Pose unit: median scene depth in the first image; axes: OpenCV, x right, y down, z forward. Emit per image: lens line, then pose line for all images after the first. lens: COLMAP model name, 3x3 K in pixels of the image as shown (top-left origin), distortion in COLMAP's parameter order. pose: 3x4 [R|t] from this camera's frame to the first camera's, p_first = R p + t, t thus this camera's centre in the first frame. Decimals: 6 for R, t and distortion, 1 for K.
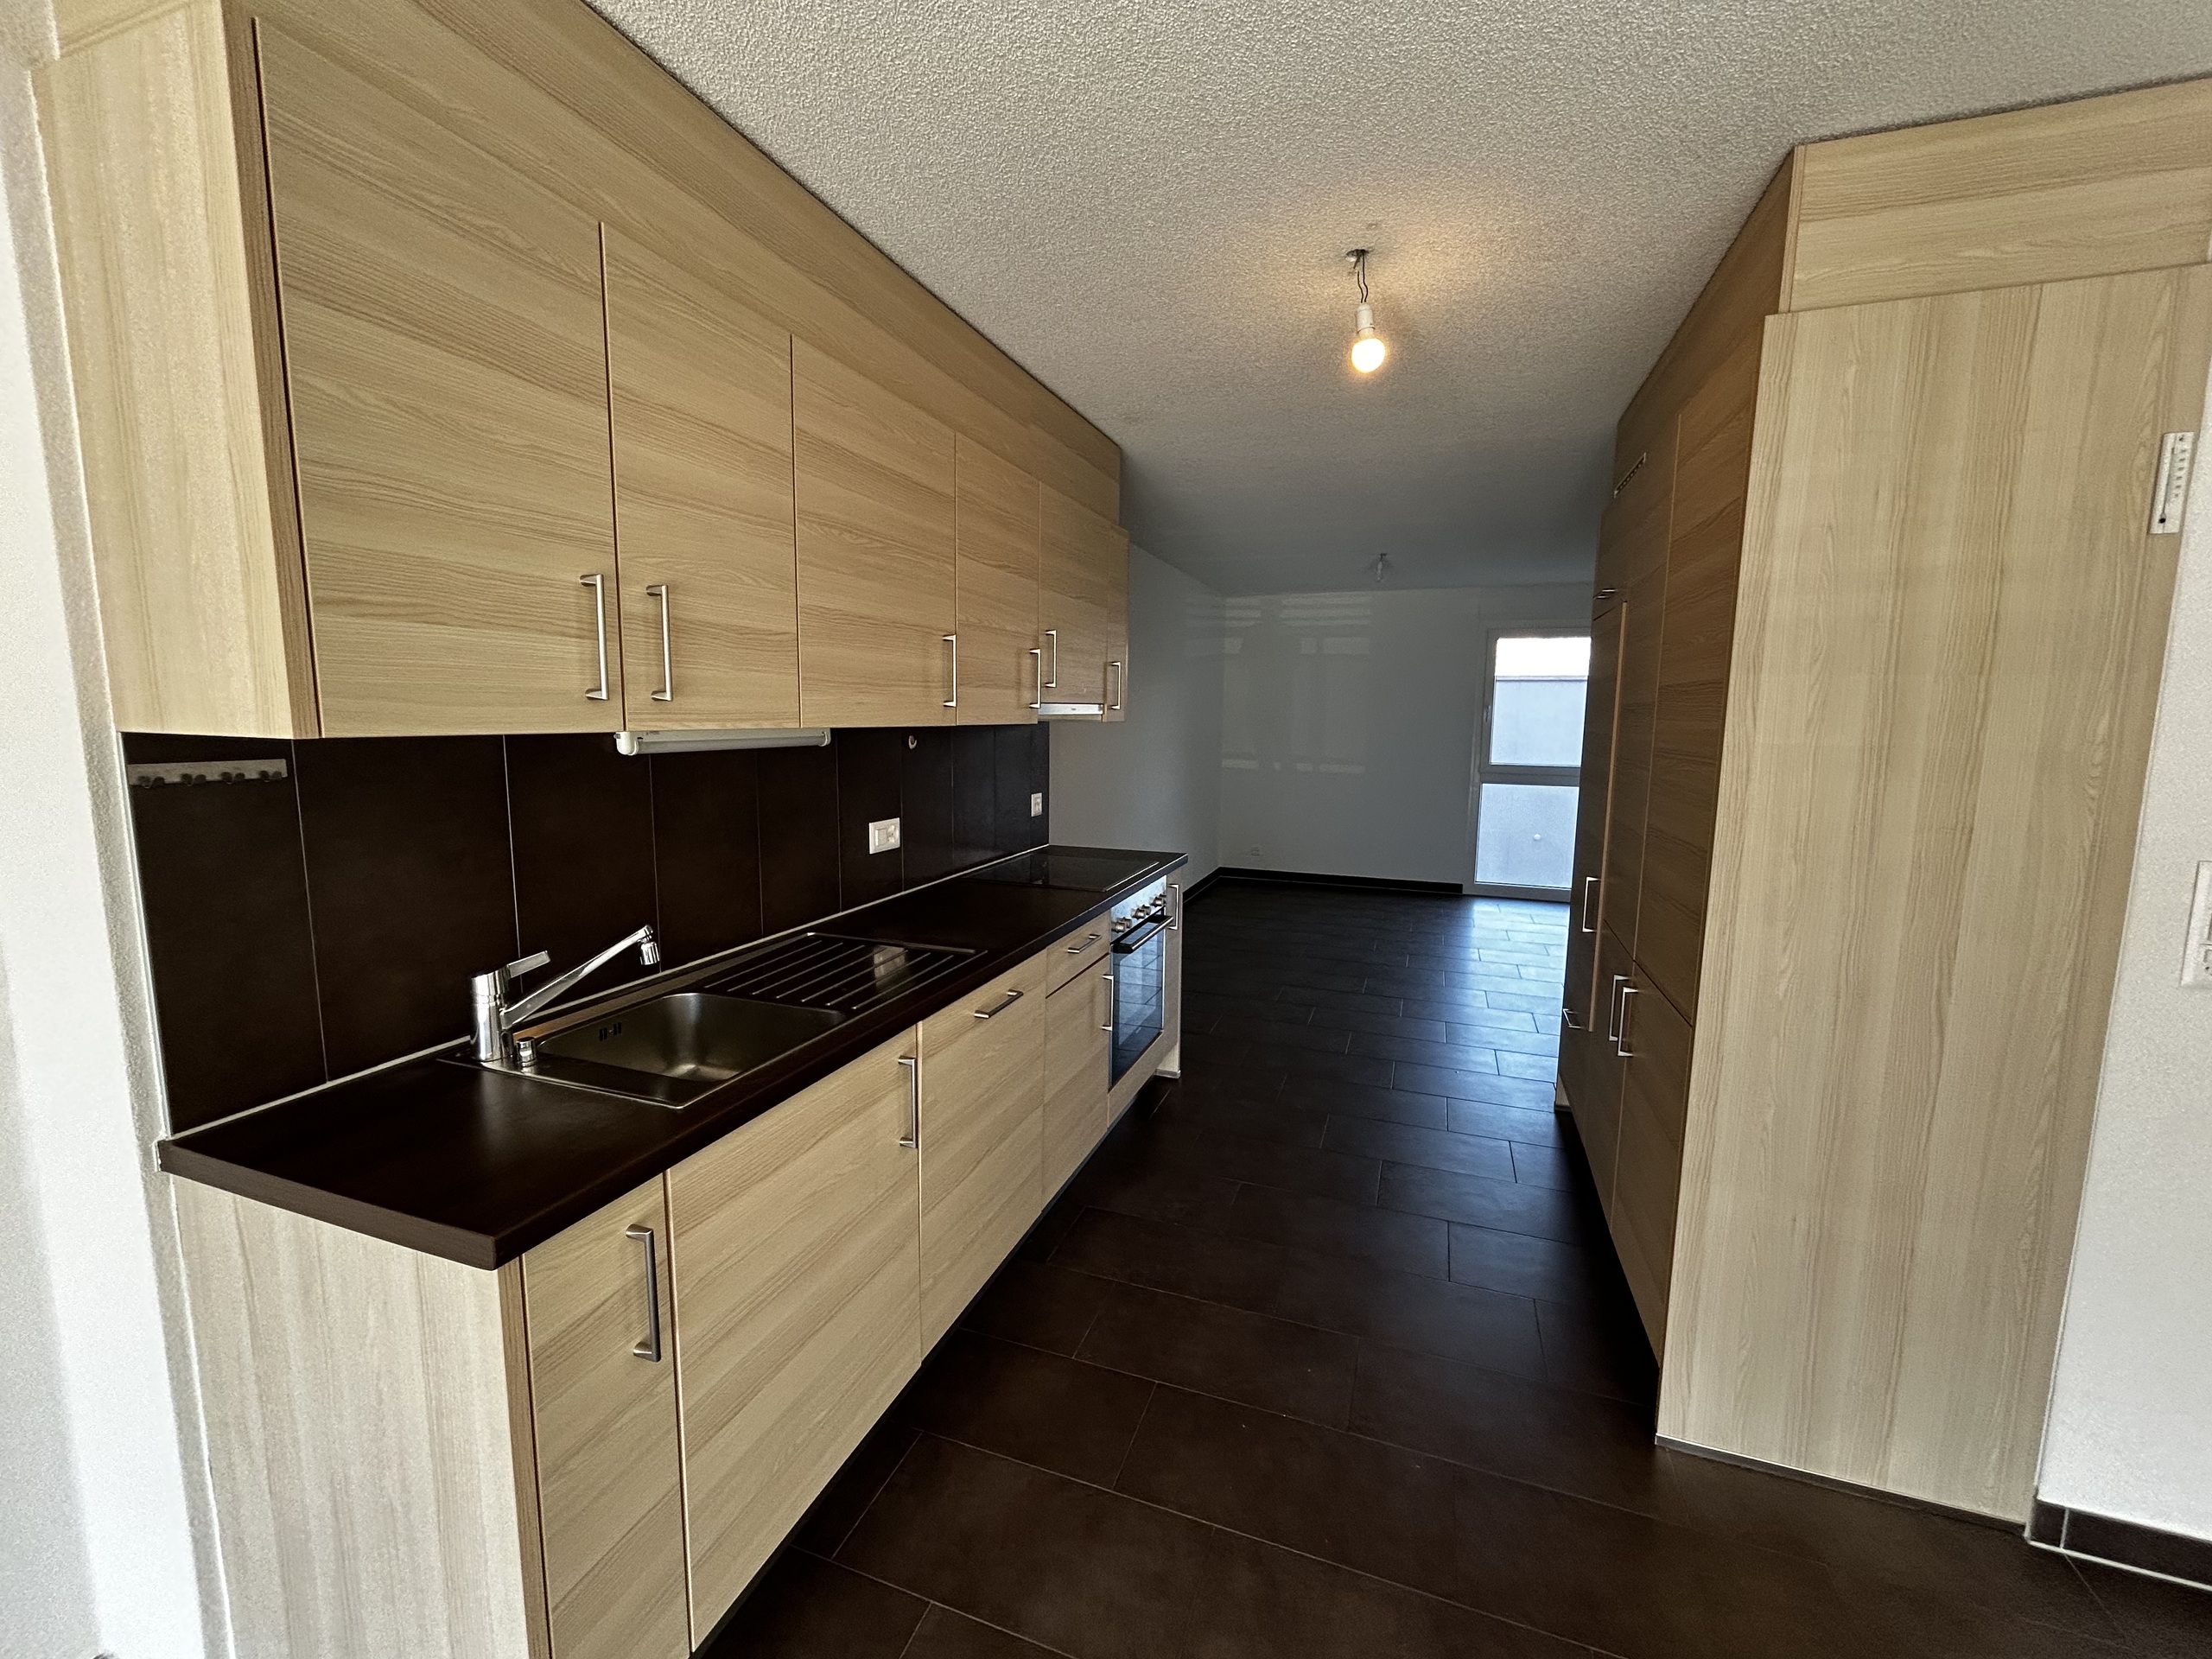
lens RADIAL K [[899.3, 0, 1106.2], [0, 899.3, 826.1], [0, 0, 1]] dist [0.003508, 0.000279]
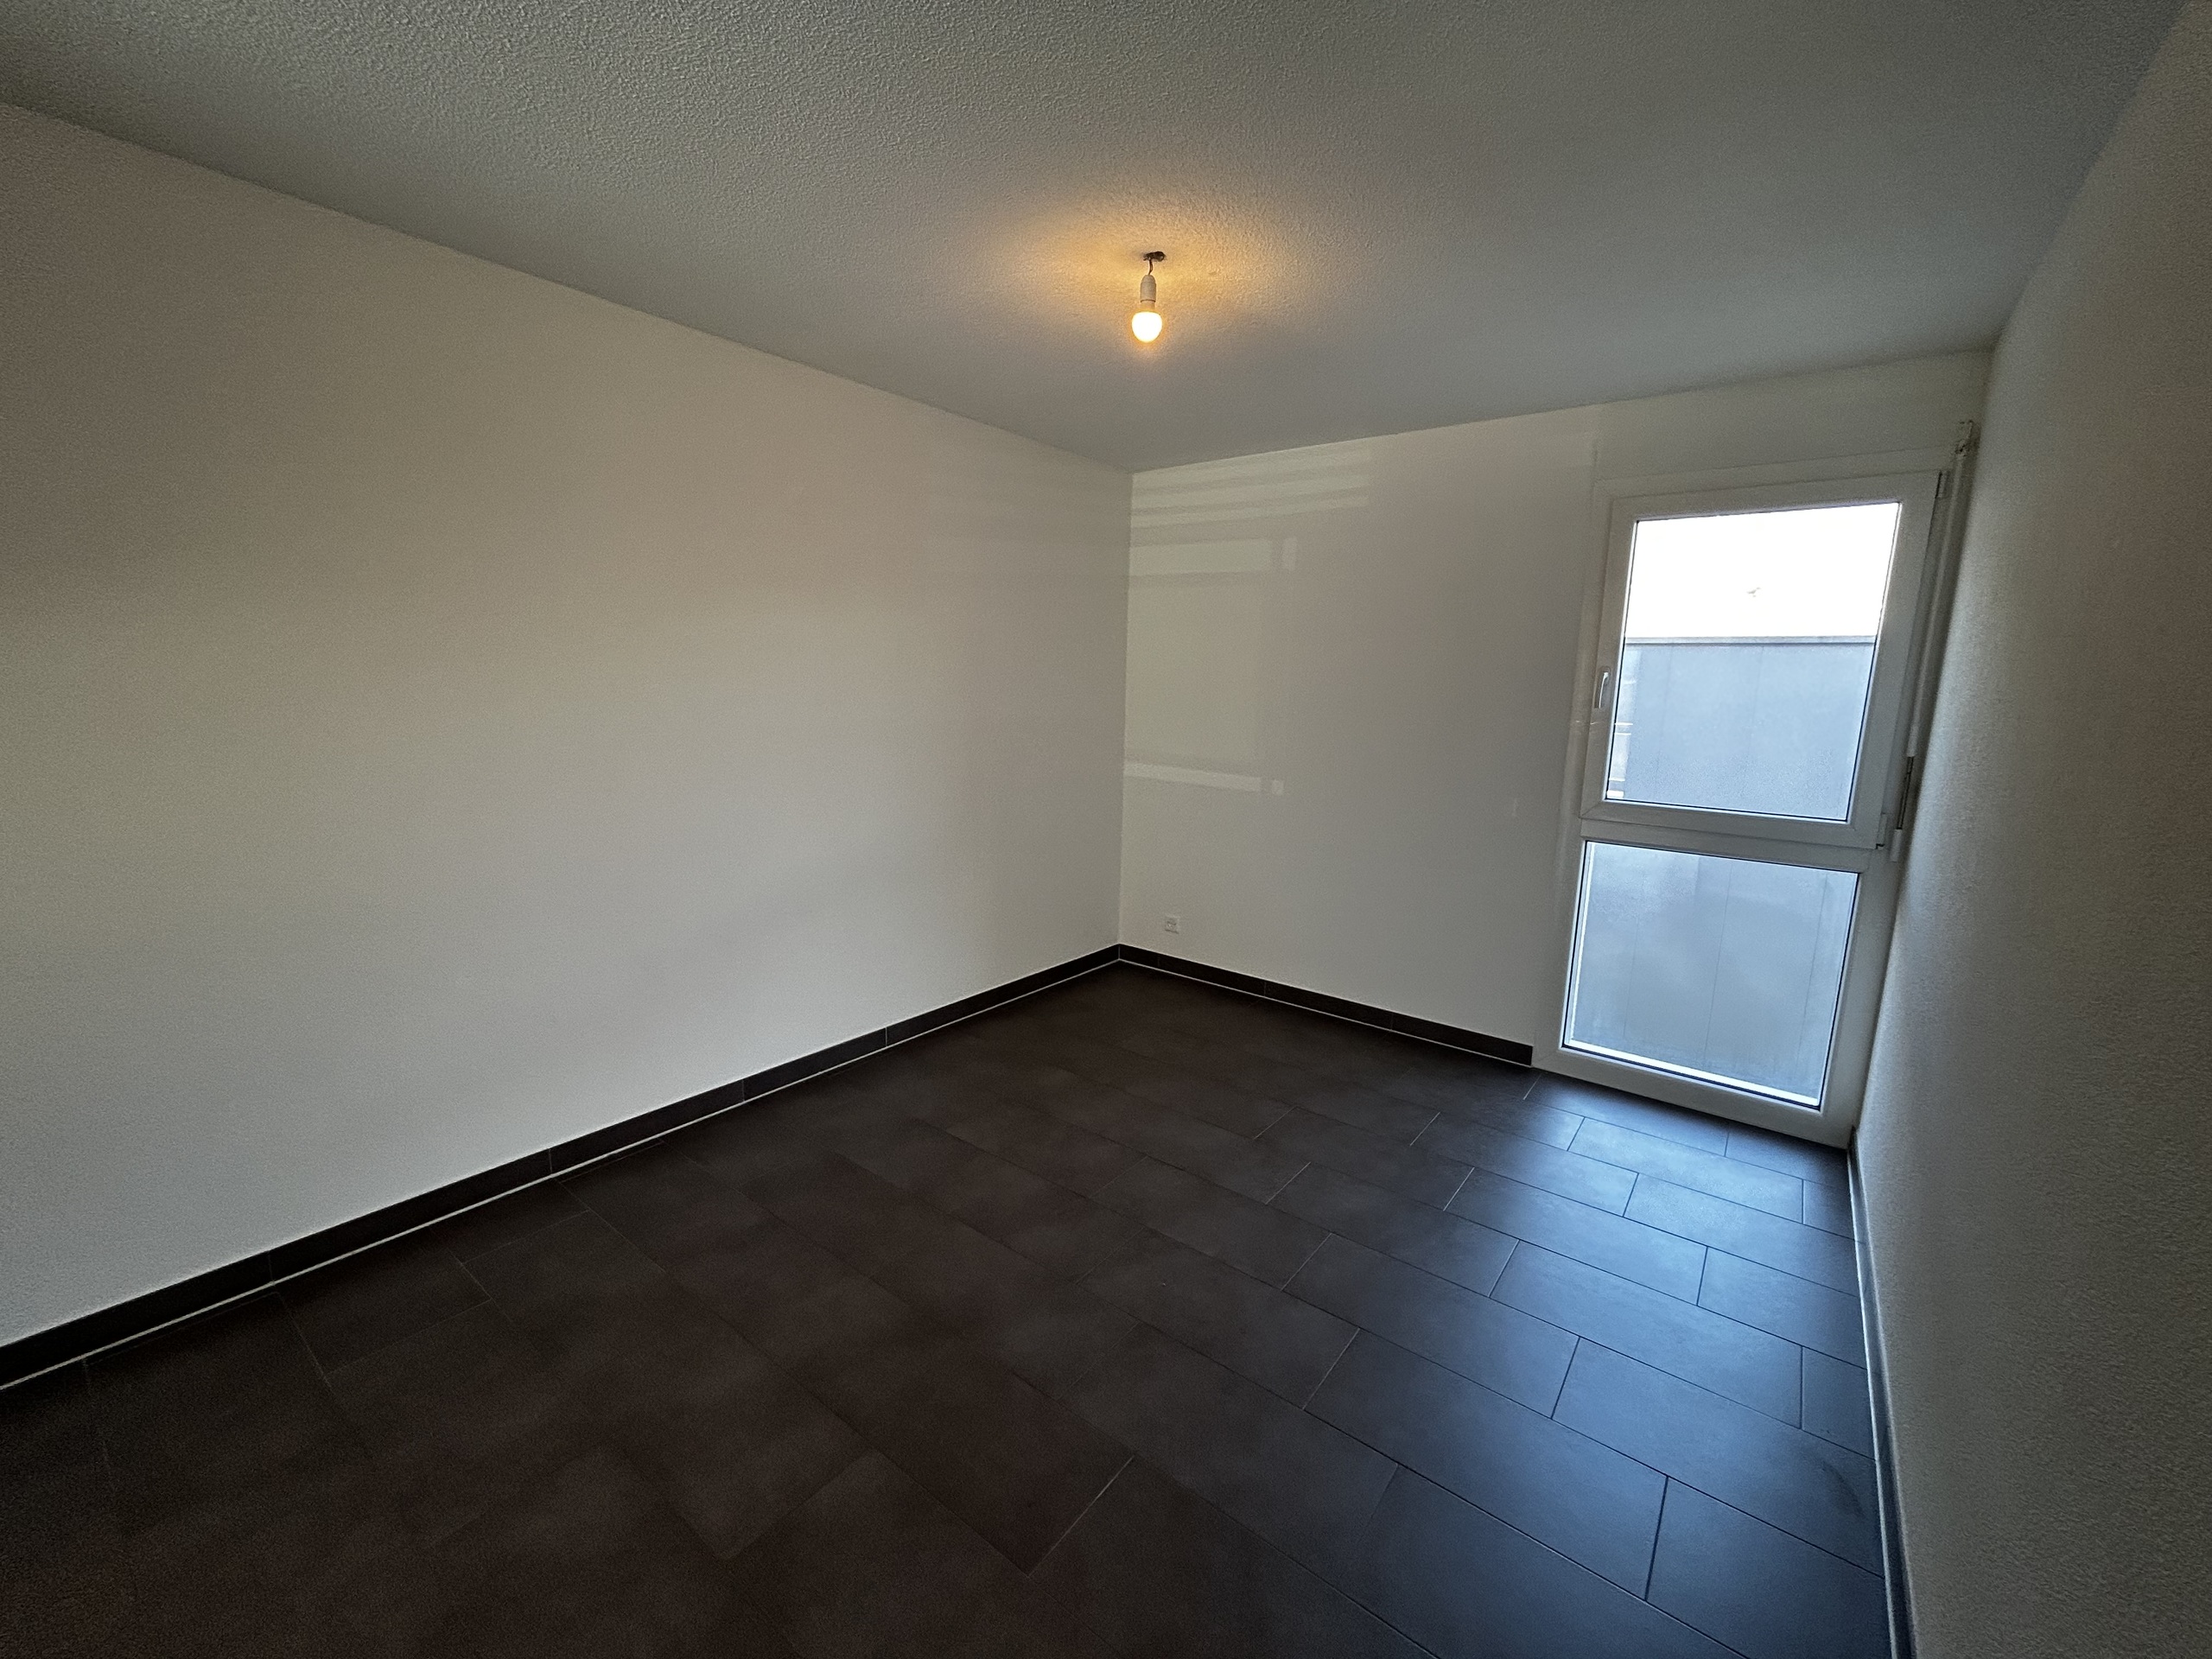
lens RADIAL K [[899.3, 0, 1105.2], [0, 899.3, 826.7], [0, 0, 1]] dist [0.003508, 0.000279]
pose [[0.946487, 0.060393, -0.317041, 0.330299], [-0.049202, 0.997854, 0.043193, -0.062110], [0.318969, -0.025282, 0.947428, 0.486174]]
